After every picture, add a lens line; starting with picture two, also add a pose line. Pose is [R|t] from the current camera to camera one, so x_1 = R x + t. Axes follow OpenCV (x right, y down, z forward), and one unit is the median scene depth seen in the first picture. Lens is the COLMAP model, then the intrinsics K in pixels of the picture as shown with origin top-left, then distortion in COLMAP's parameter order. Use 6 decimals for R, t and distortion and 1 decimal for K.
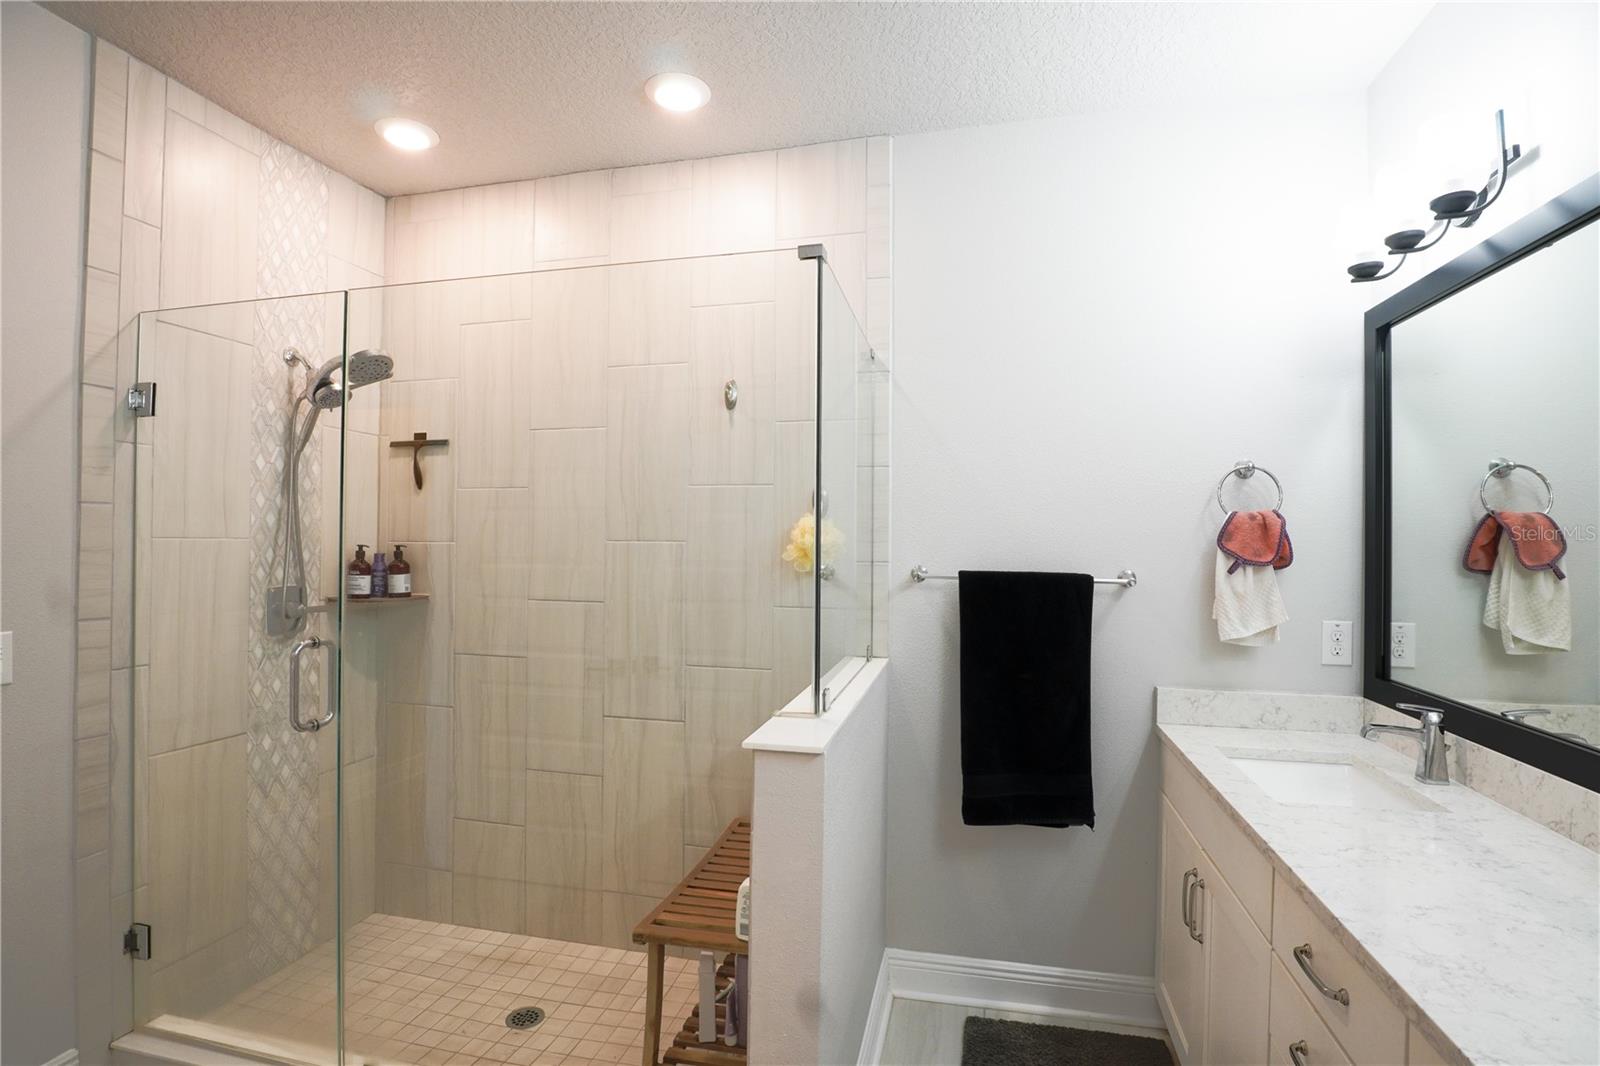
lens RADIAL K [[764.9, 0, 800.0], [0, 764.9, 533.0], [0, 0, 1]] dist [-0.054570, 0.017167]
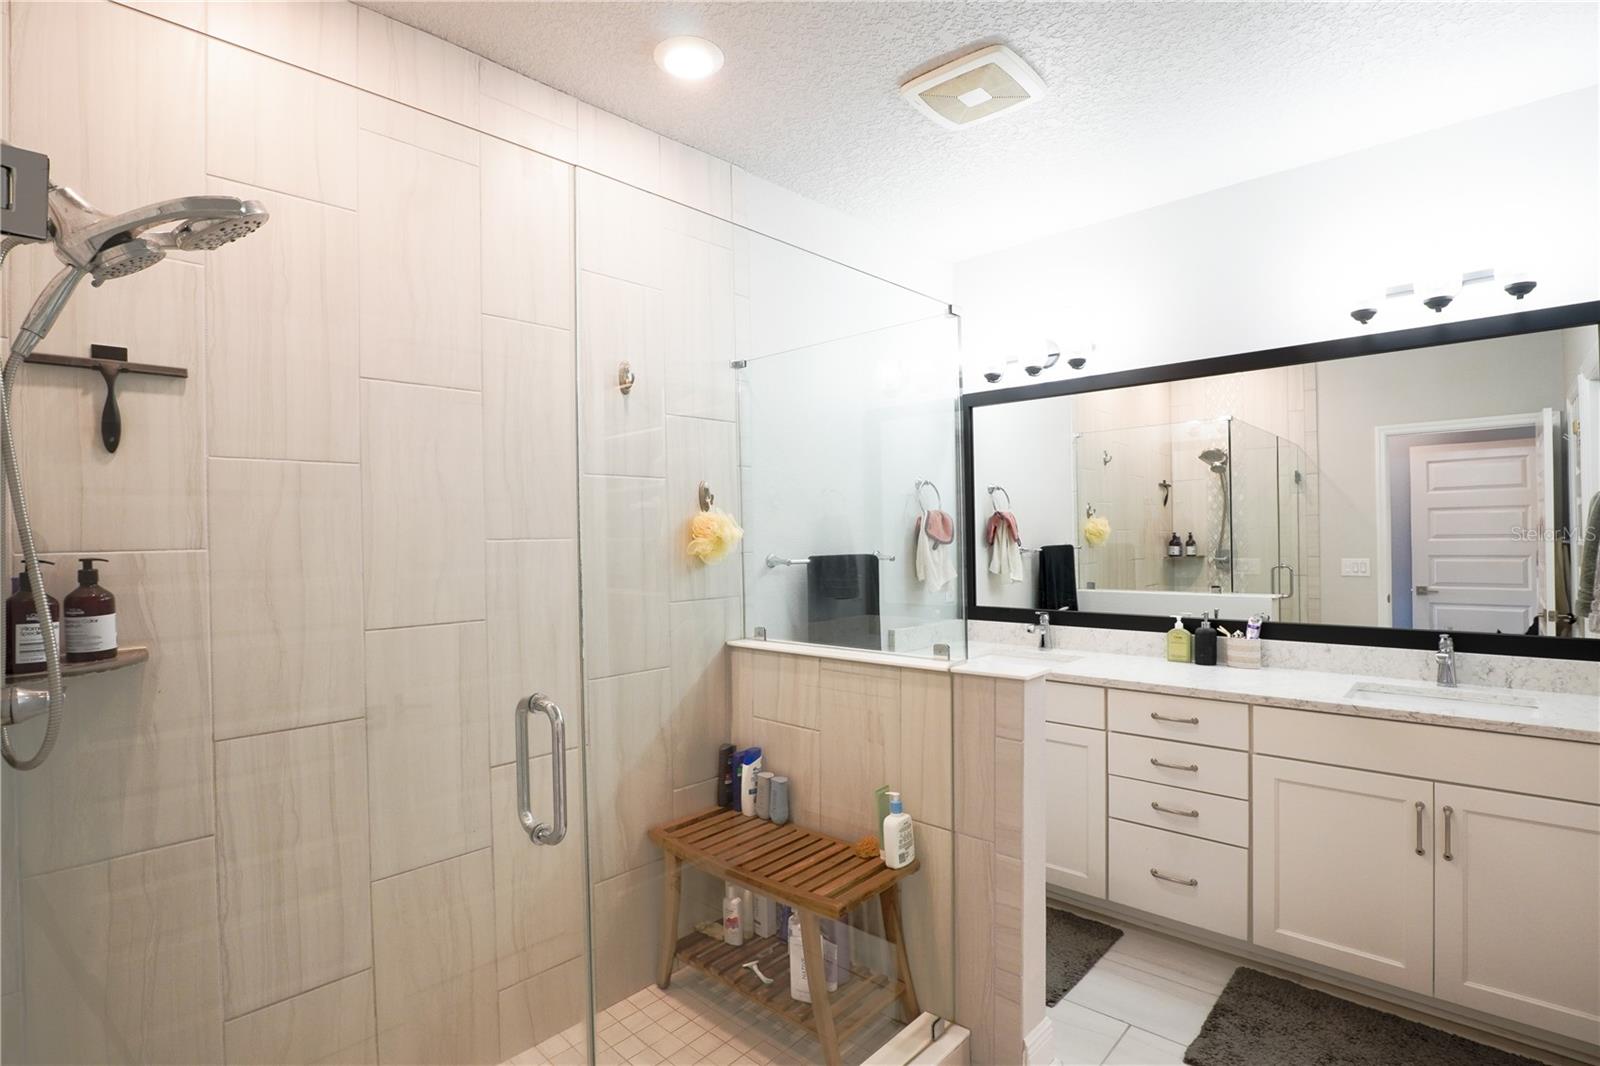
lens RADIAL K [[764.9, 0, 800.0], [0, 764.9, 533.0], [0, 0, 1]] dist [-0.054570, 0.017167]
pose [[0.502240, -0.013503, 0.864623, -0.768101], [0.016082, 0.999851, 0.006274, 0.003680], [-0.864579, 0.010754, 0.502382, 0.346320]]
